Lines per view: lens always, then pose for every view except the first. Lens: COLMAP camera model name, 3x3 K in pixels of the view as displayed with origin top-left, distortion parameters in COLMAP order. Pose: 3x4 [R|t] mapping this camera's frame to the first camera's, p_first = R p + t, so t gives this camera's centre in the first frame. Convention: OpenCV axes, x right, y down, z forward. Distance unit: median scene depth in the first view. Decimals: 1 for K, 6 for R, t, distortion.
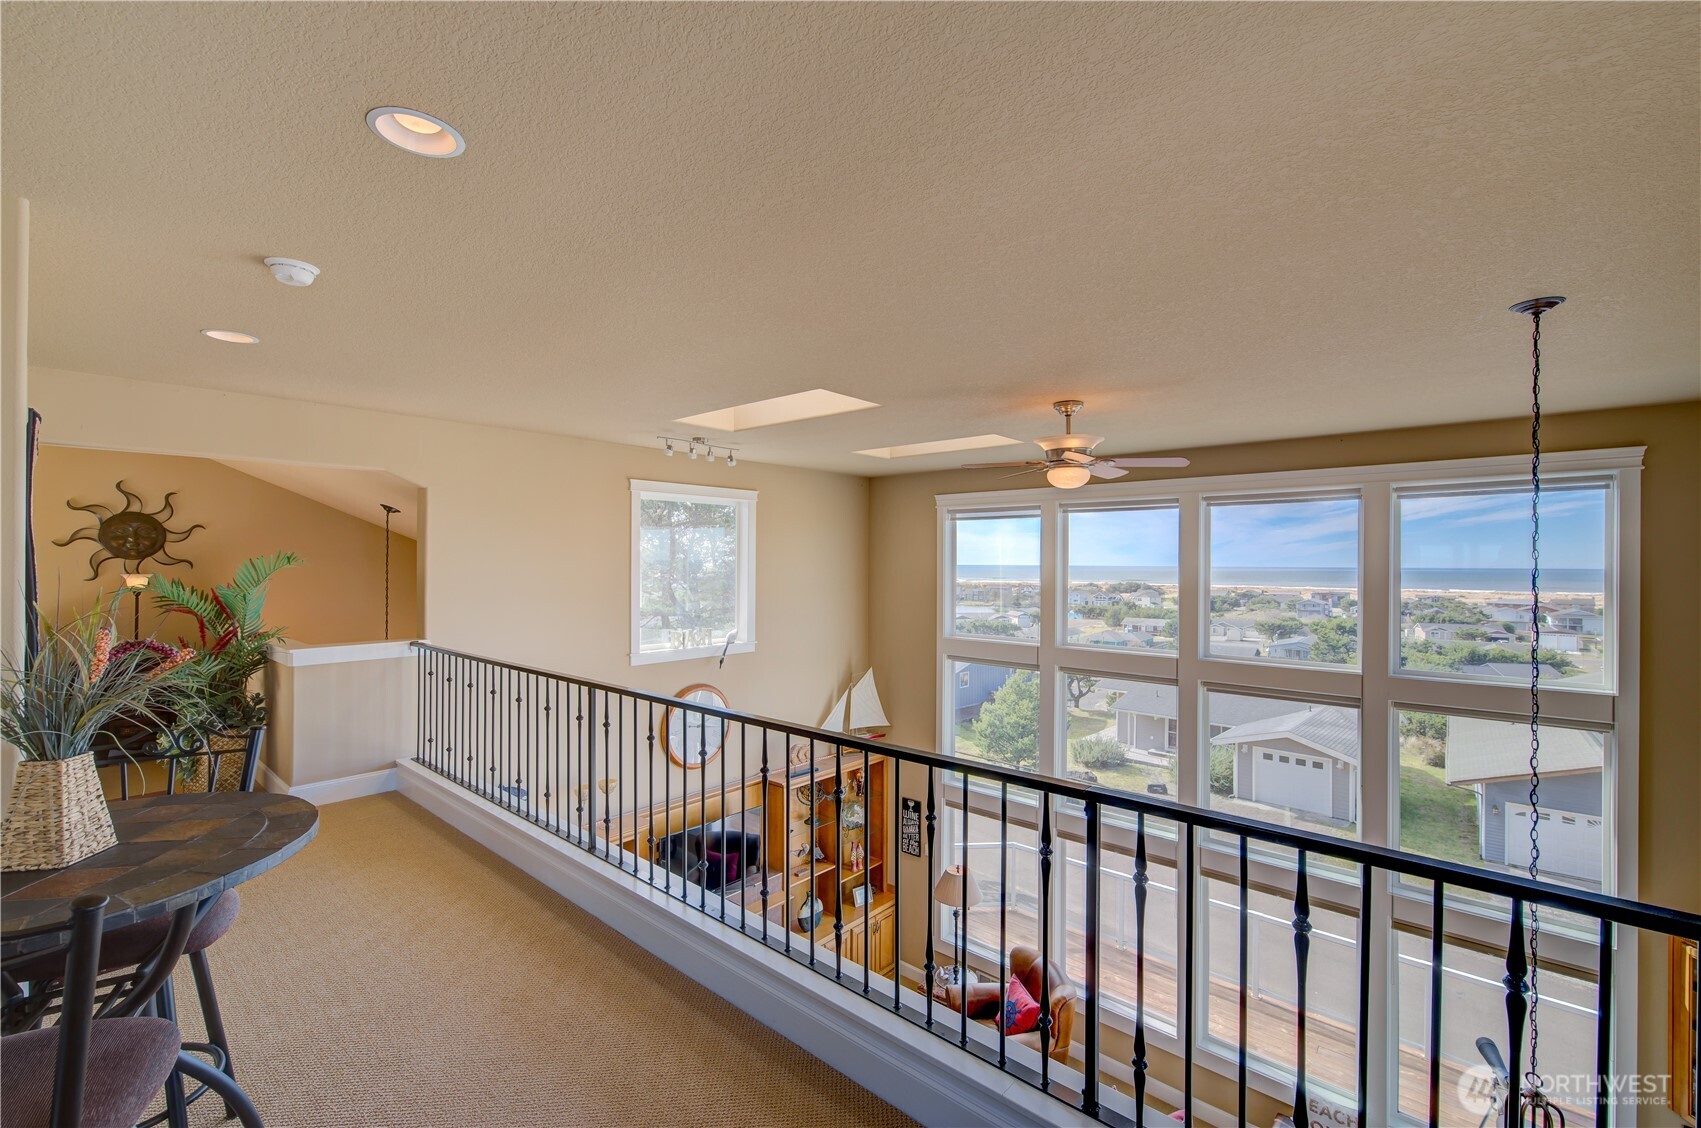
lens RADIAL K [[728.6, 0, 858.6], [0, 728.6, 565.5], [0, 0, 1]] dist [-0.000570, 0.000254]
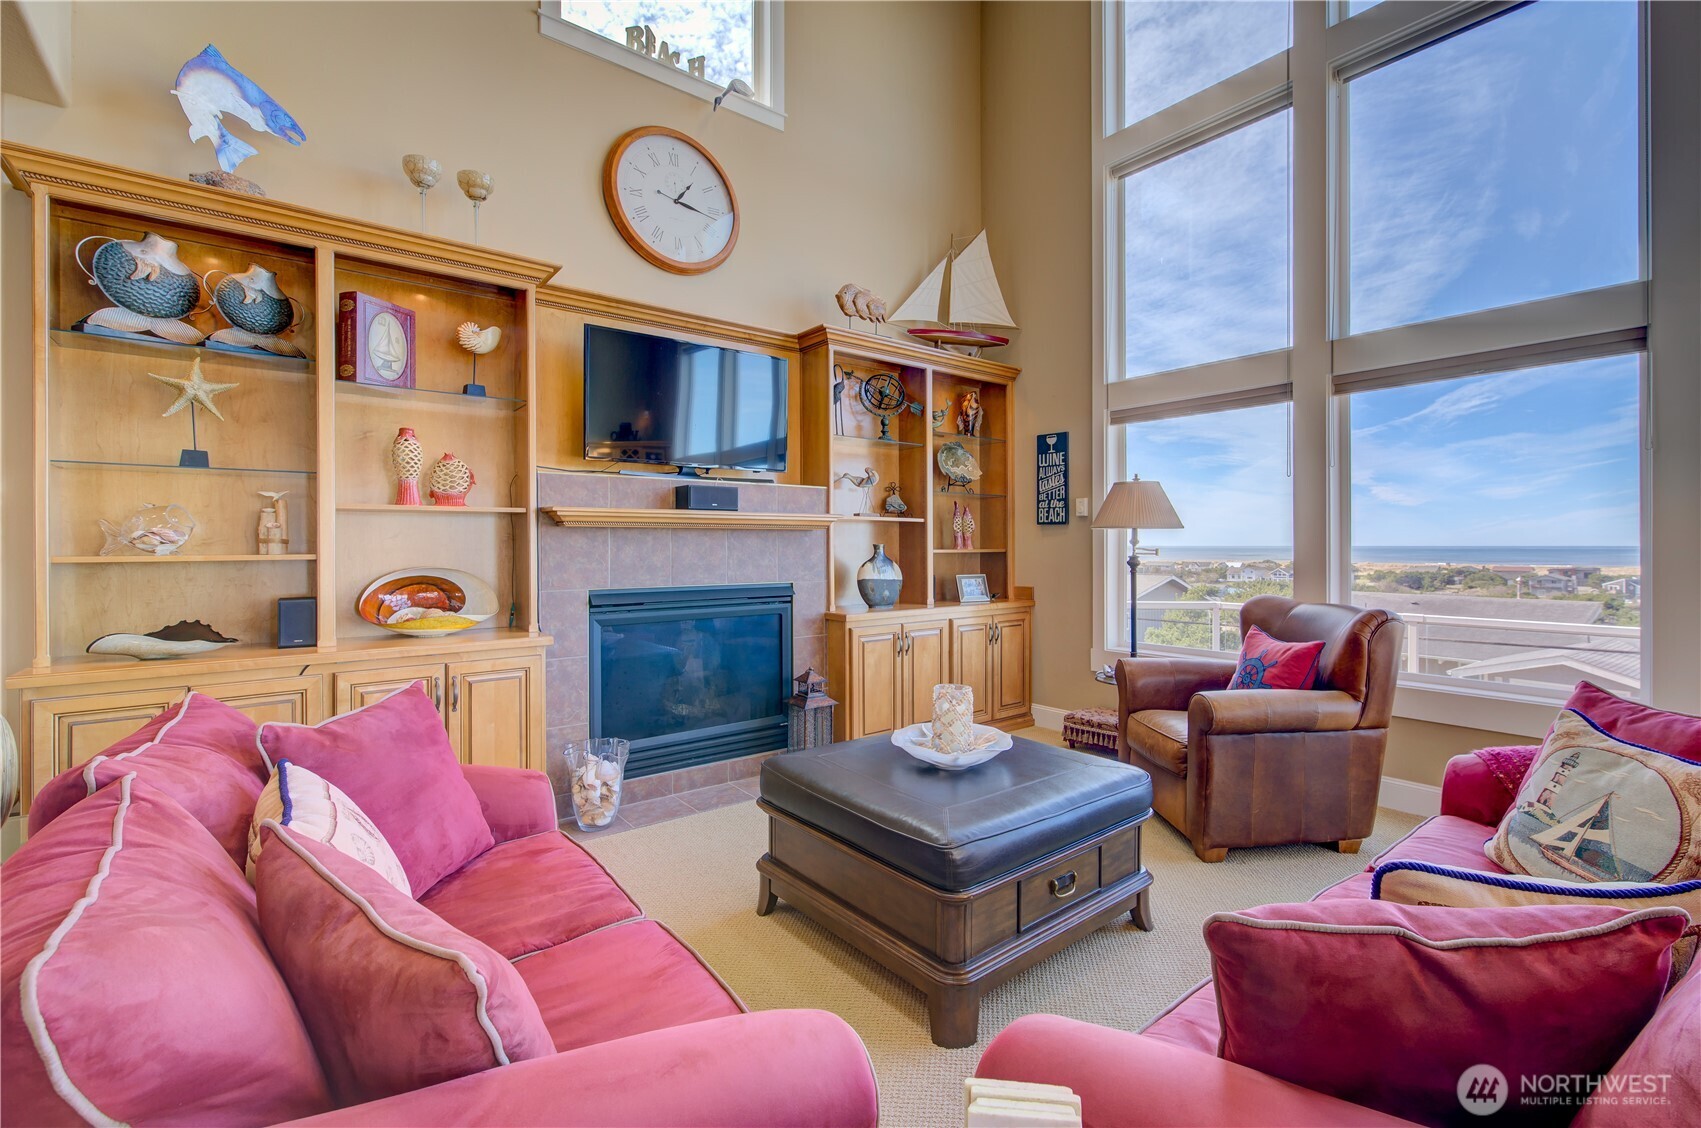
lens RADIAL K [[757.2, 0, 883.4], [0, 757.2, 540.3], [0, 0, 1]] dist [0.001233, -0.000122]
pose [[0.987148, -0.008095, -0.159605, 0.034309], [0.006279, 0.999910, -0.011874, 0.427244], [0.159687, 0.010719, 0.987109, 0.362038]]
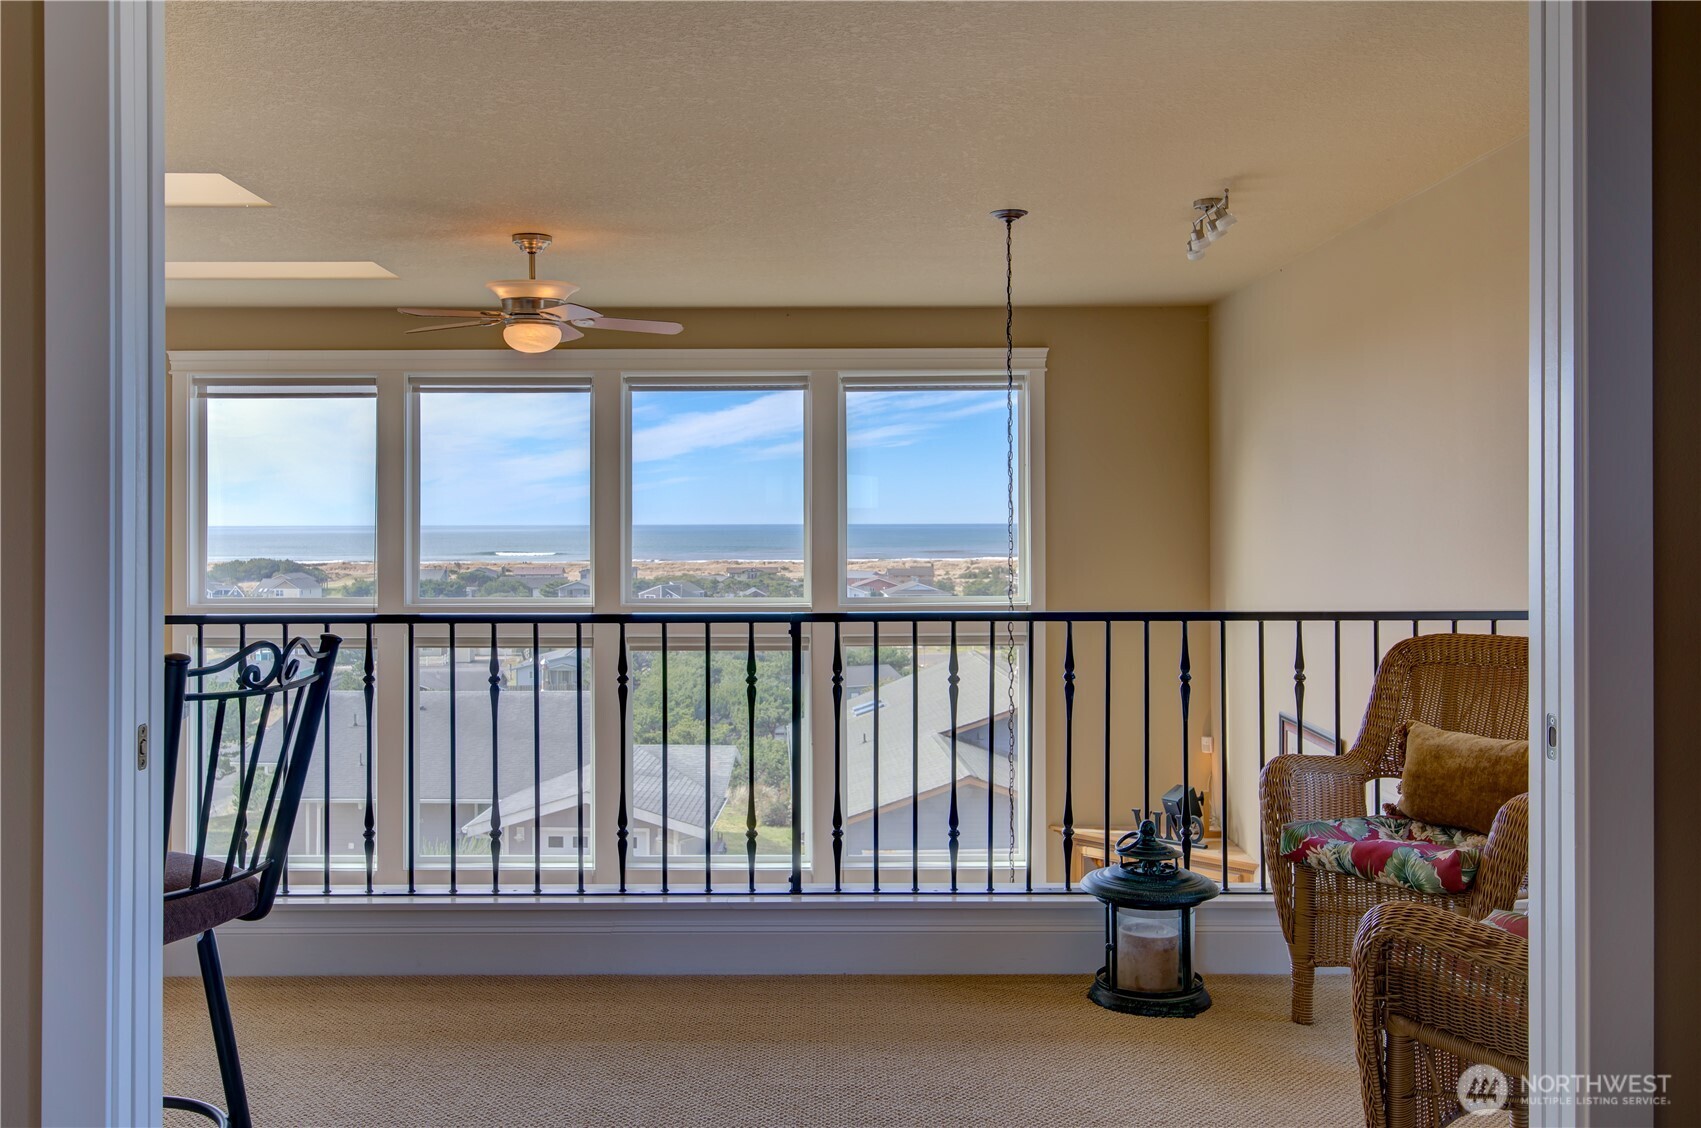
lens RADIAL K [[1514.6, 0, 822.1], [0, 1514.6, 562.8], [0, 0, 1]] dist [-0.001770, 0.000096]
pose [[0.752896, -0.026711, 0.657598, -0.279632], [0.010335, 0.999533, 0.028768, 0.036118], [-0.658059, -0.014863, 0.752820, -0.191524]]
